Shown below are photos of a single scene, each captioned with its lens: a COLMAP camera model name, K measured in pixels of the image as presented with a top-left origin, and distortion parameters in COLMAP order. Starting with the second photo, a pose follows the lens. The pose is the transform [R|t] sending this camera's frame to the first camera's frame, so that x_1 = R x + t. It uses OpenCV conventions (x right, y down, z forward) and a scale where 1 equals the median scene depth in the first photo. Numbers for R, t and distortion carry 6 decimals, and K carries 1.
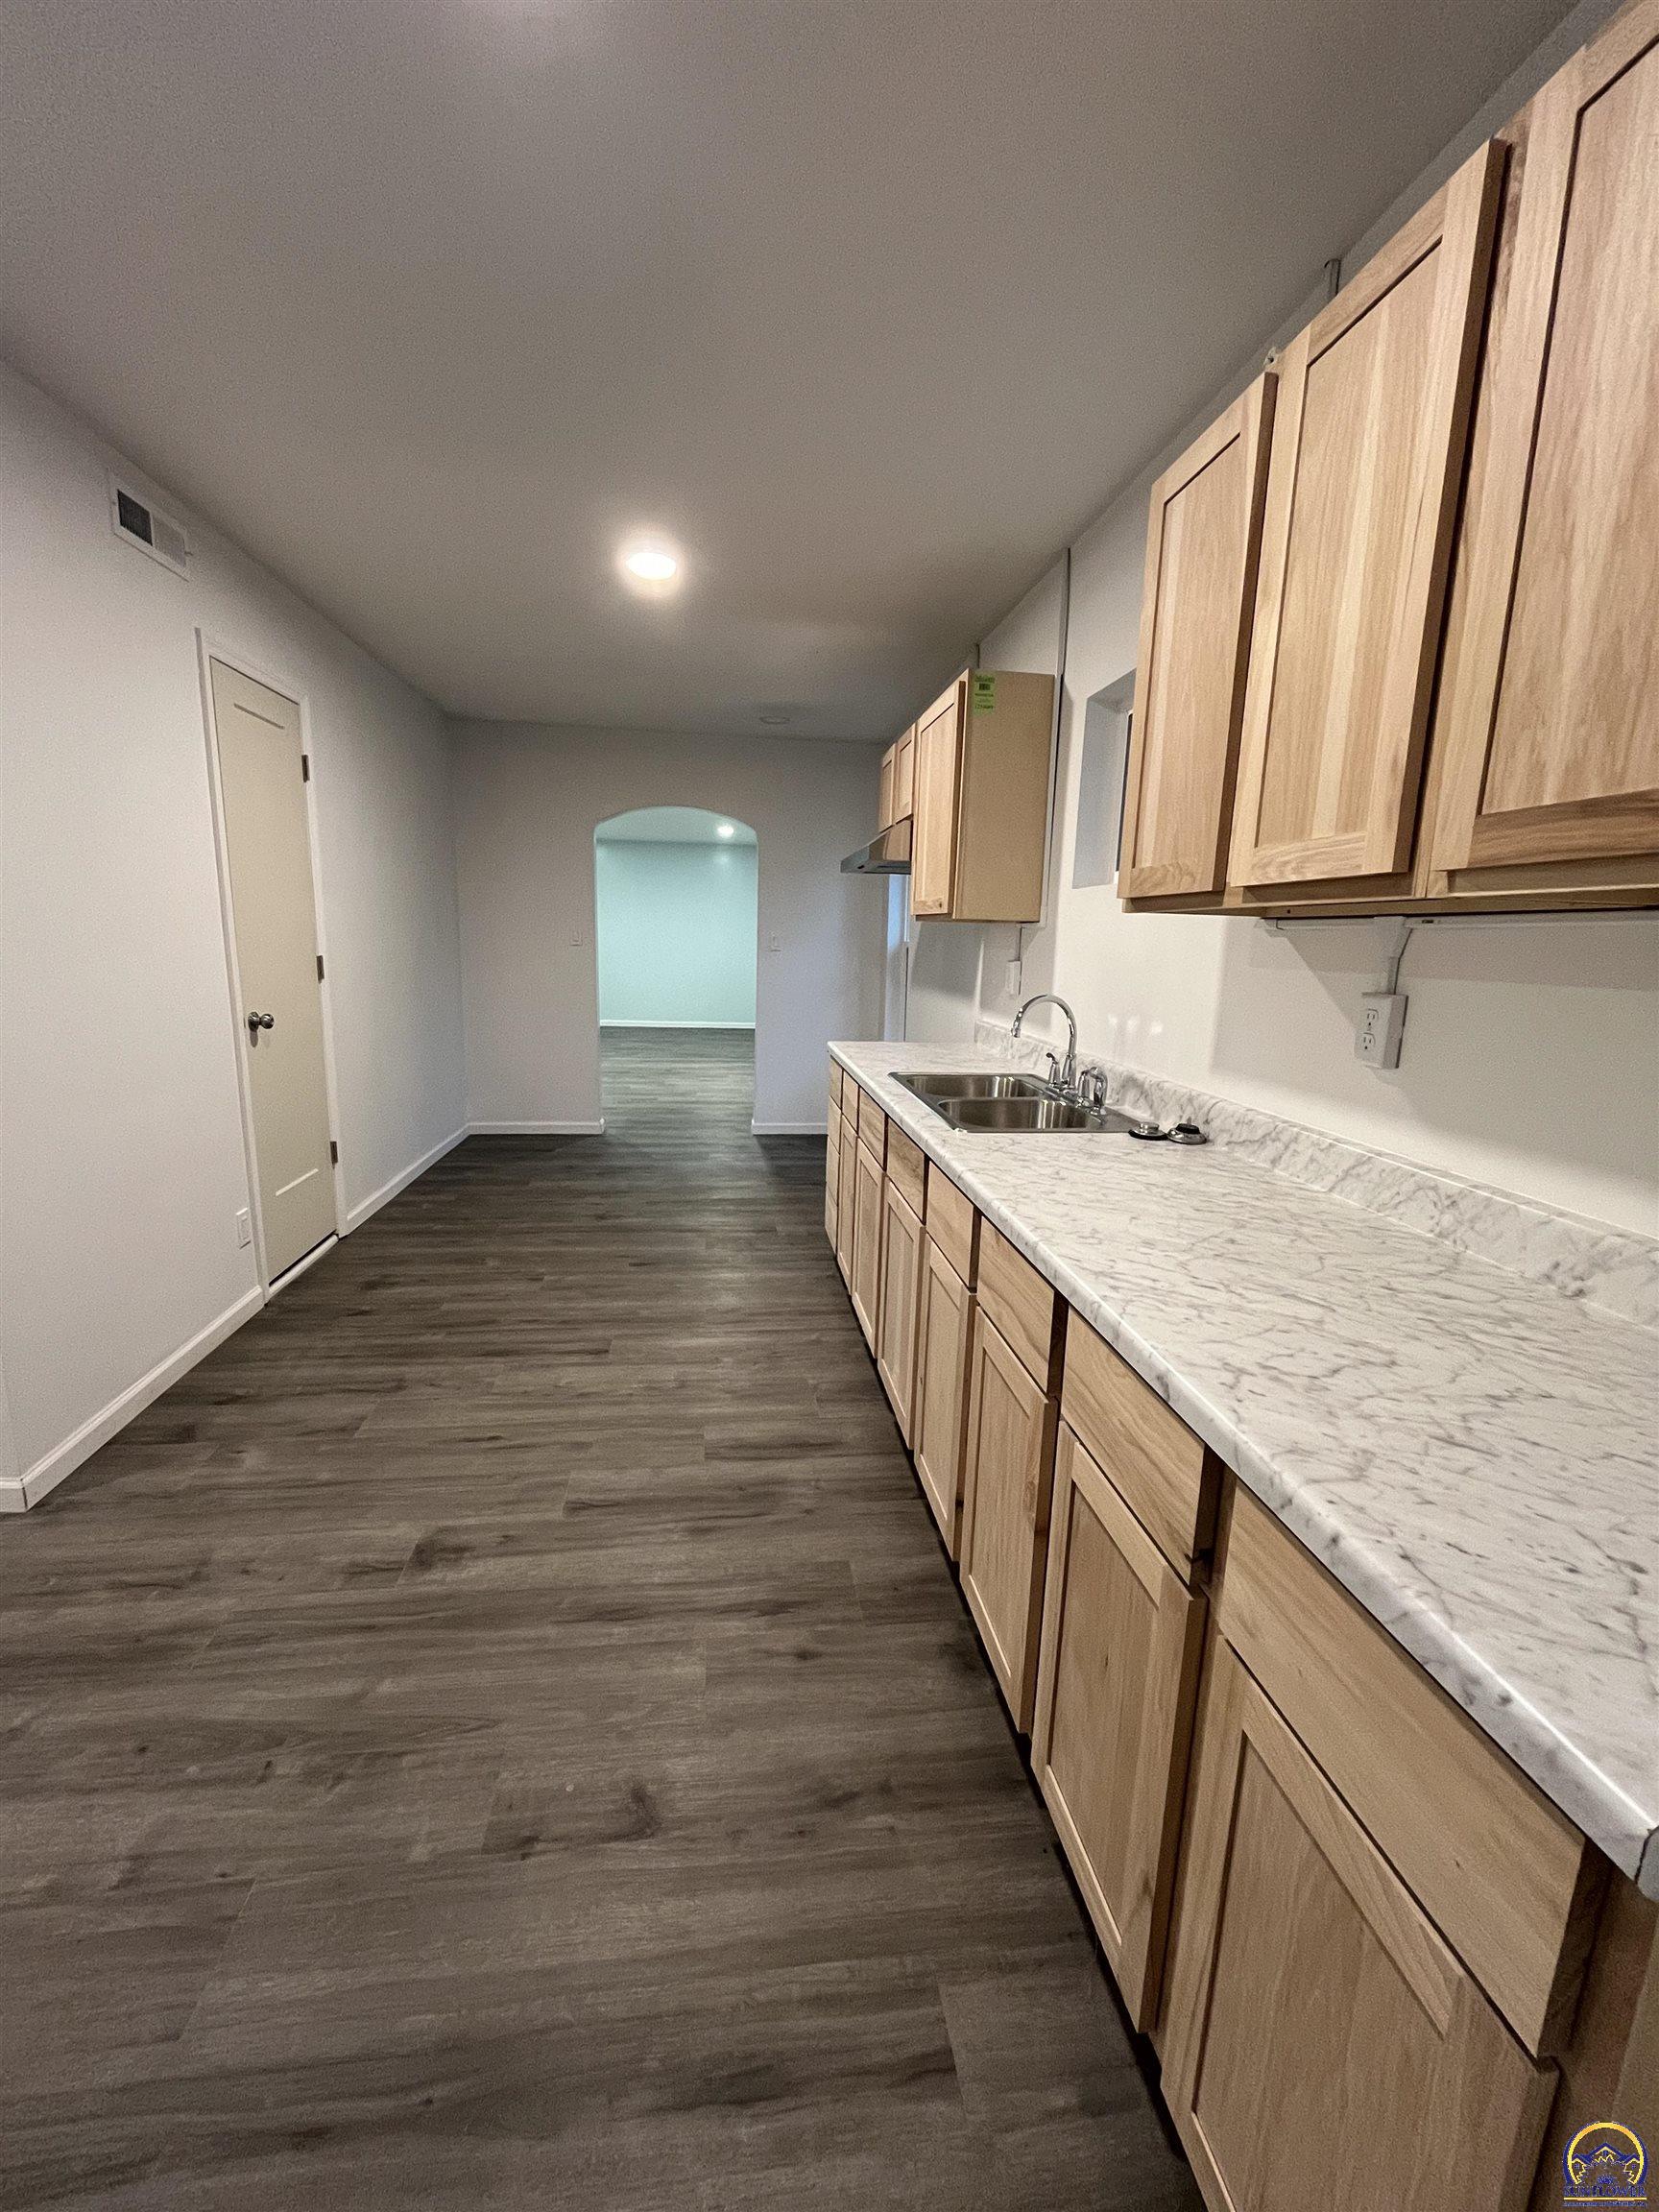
lens RADIAL K [[898.6, 0, 824.2], [0, 898.6, 1104.1], [0, 0, 1]] dist [-0.004222, -0.000035]
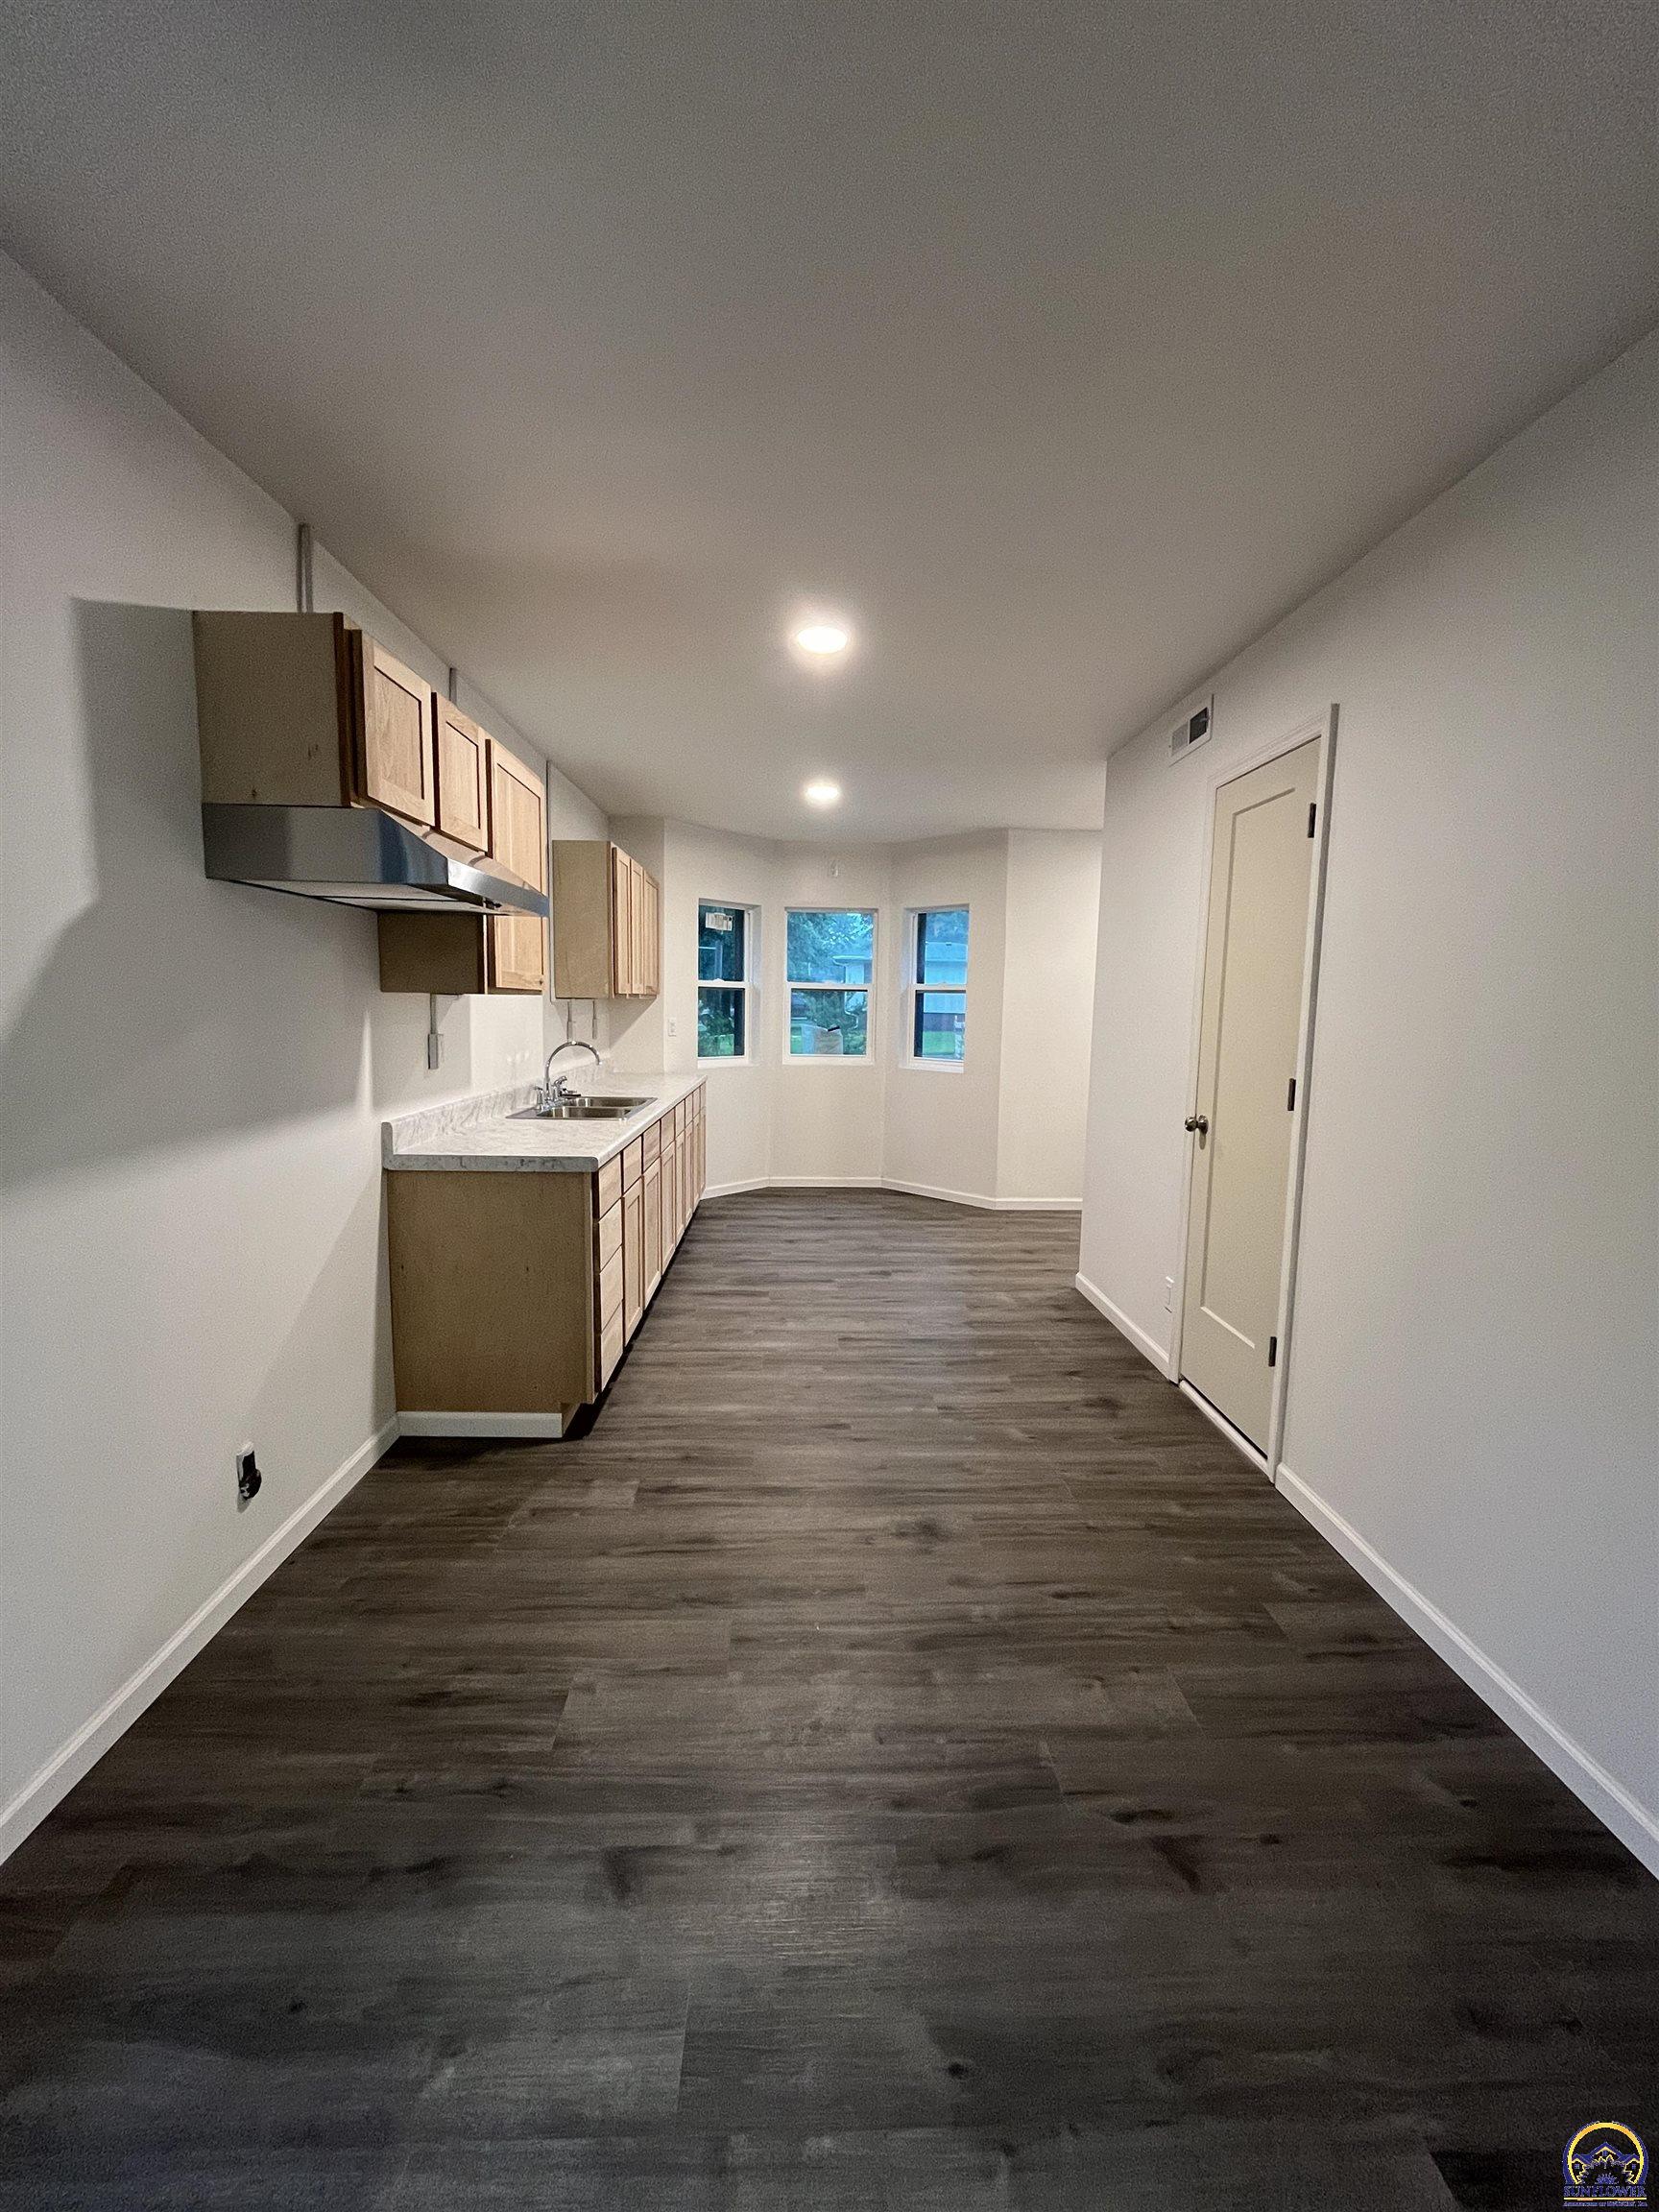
lens RADIAL K [[898.6, 0, 824.2], [0, 898.6, 1104.1], [0, 0, 1]] dist [-0.004222, -0.000035]
pose [[-0.994454, -0.054499, 0.089948, -0.405663], [-0.025511, 0.954721, 0.296407, -0.553648], [-0.102029, 0.292469, -0.950817, 2.731596]]
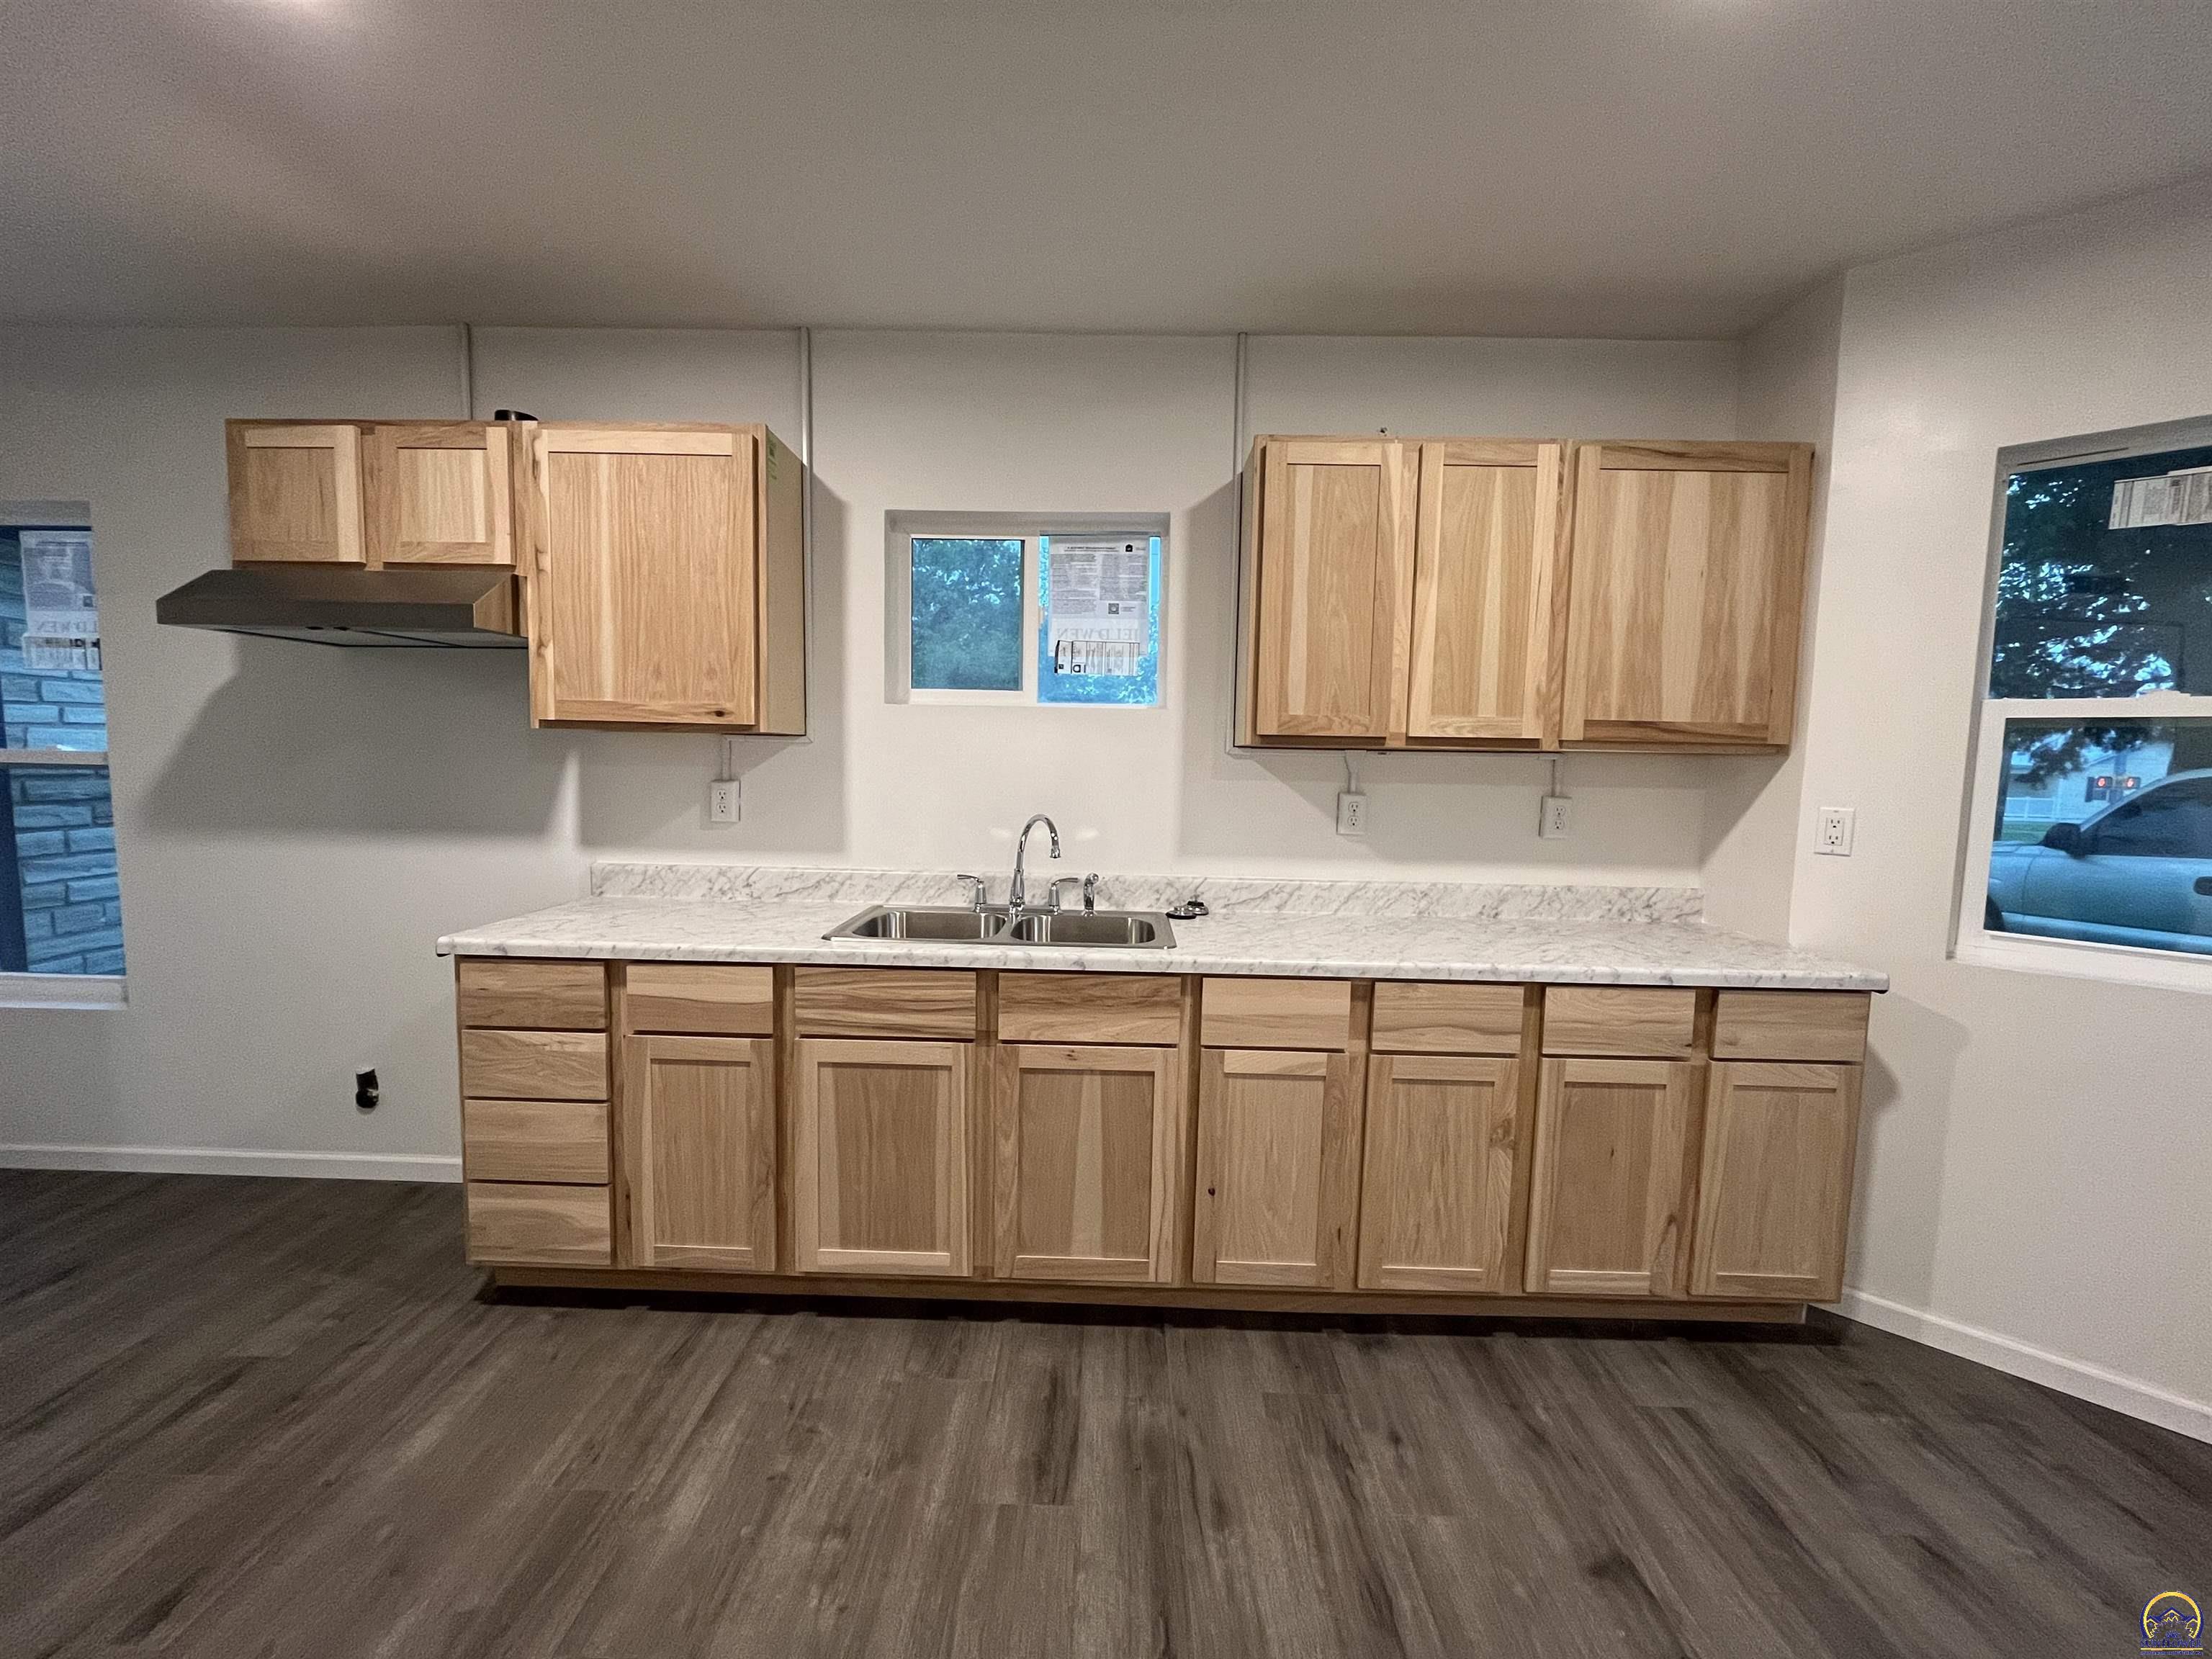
lens RADIAL K [[898.6, 0, 1103.8], [0, 898.6, 832.1], [0, 0, 1]] dist [-0.004222, -0.000035]
pose [[0.136899, -0.104815, 0.985024, -0.785981], [0.165304, 0.982860, 0.081611, -0.179737], [-0.976695, 0.151656, 0.151879, 0.804365]]
